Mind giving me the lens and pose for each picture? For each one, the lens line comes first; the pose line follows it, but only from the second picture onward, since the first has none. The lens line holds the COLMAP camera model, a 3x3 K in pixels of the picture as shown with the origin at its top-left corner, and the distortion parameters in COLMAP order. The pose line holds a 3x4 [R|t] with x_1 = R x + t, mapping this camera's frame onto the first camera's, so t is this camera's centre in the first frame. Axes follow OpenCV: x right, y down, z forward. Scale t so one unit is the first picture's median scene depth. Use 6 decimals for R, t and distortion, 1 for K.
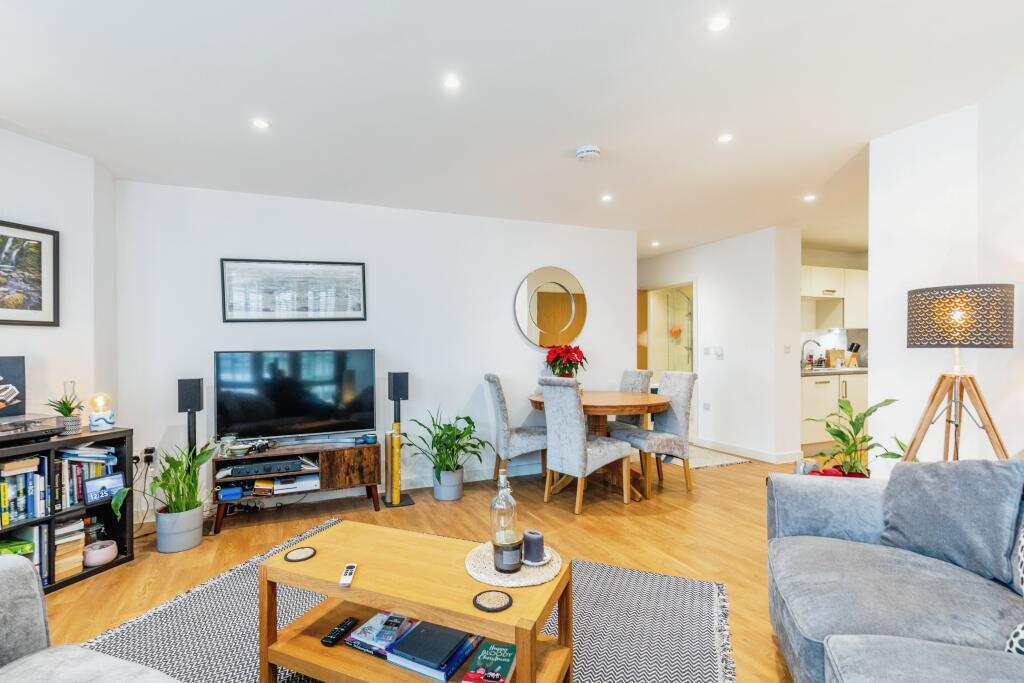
lens RADIAL K [[465.6, 0, 480.8], [0, 465.6, 351.1], [0, 0, 1]] dist [0.001837, -0.000902]
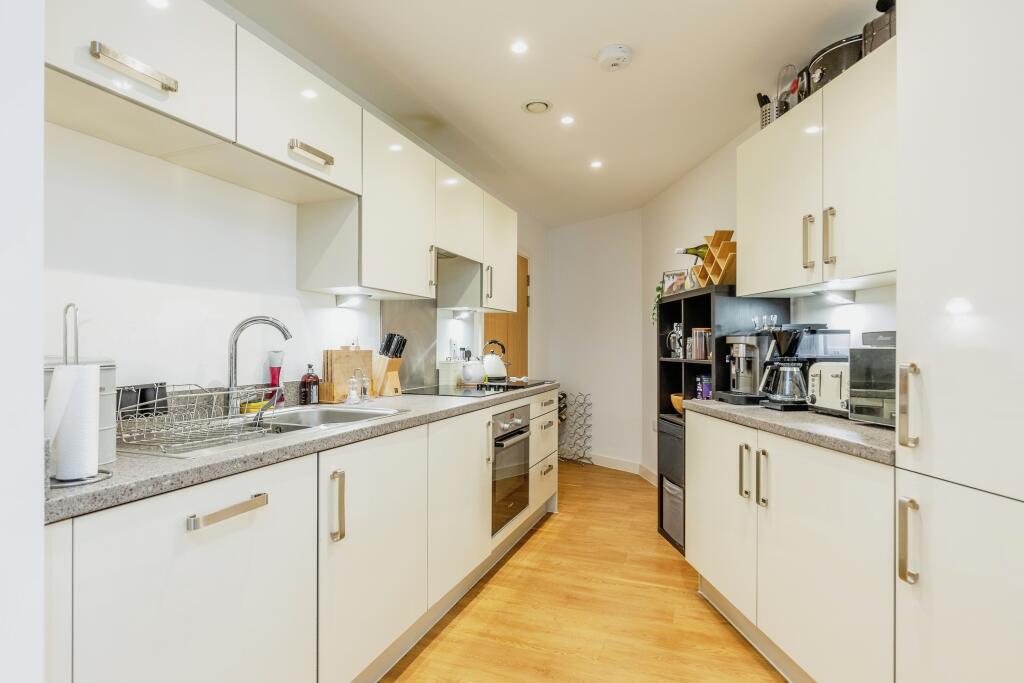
lens RADIAL K [[536.3, 0, 514.7], [0, 536.3, 339.6], [0, 0, 1]] dist [-0.001231, -0.000245]
pose [[0.667049, 0.019239, 0.744765, 0.543487], [-0.004627, 0.999754, -0.021682, -0.003028], [-0.744999, 0.011017, 0.666975, 0.634515]]
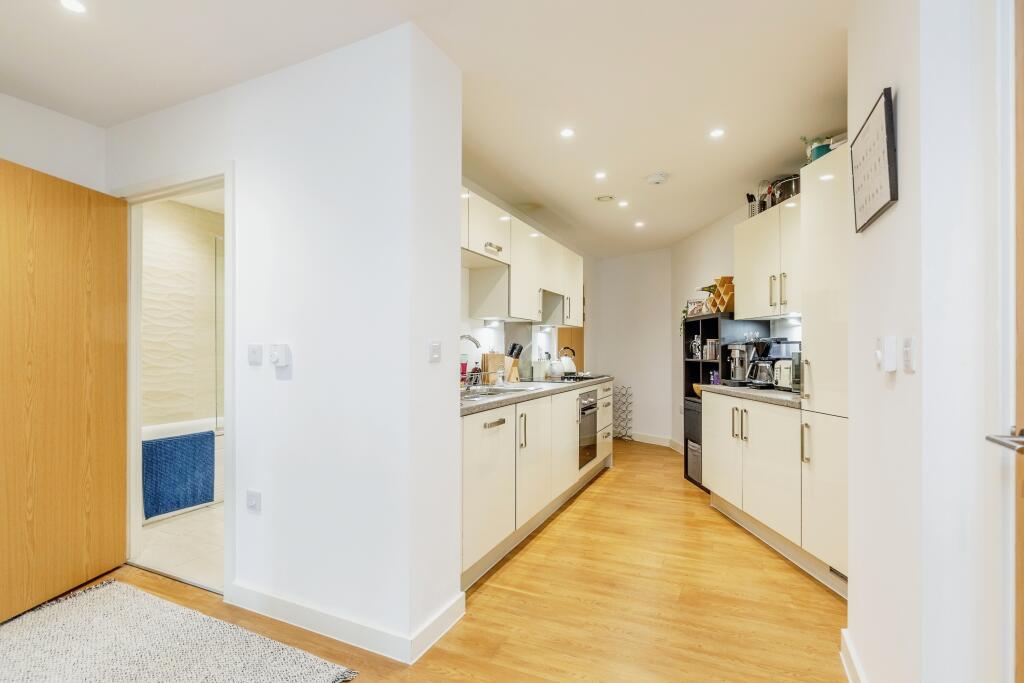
lens RADIAL K [[504.0, 0, 512.0], [0, 504.0, 341.5], [0, 0, 1]] dist [0.000839, 0.000117]
pose [[0.713984, 0.021414, 0.699835, 0.327188], [-0.004376, 0.999649, -0.026123, -0.001958], [-0.700149, 0.015589, 0.713827, 0.527214]]
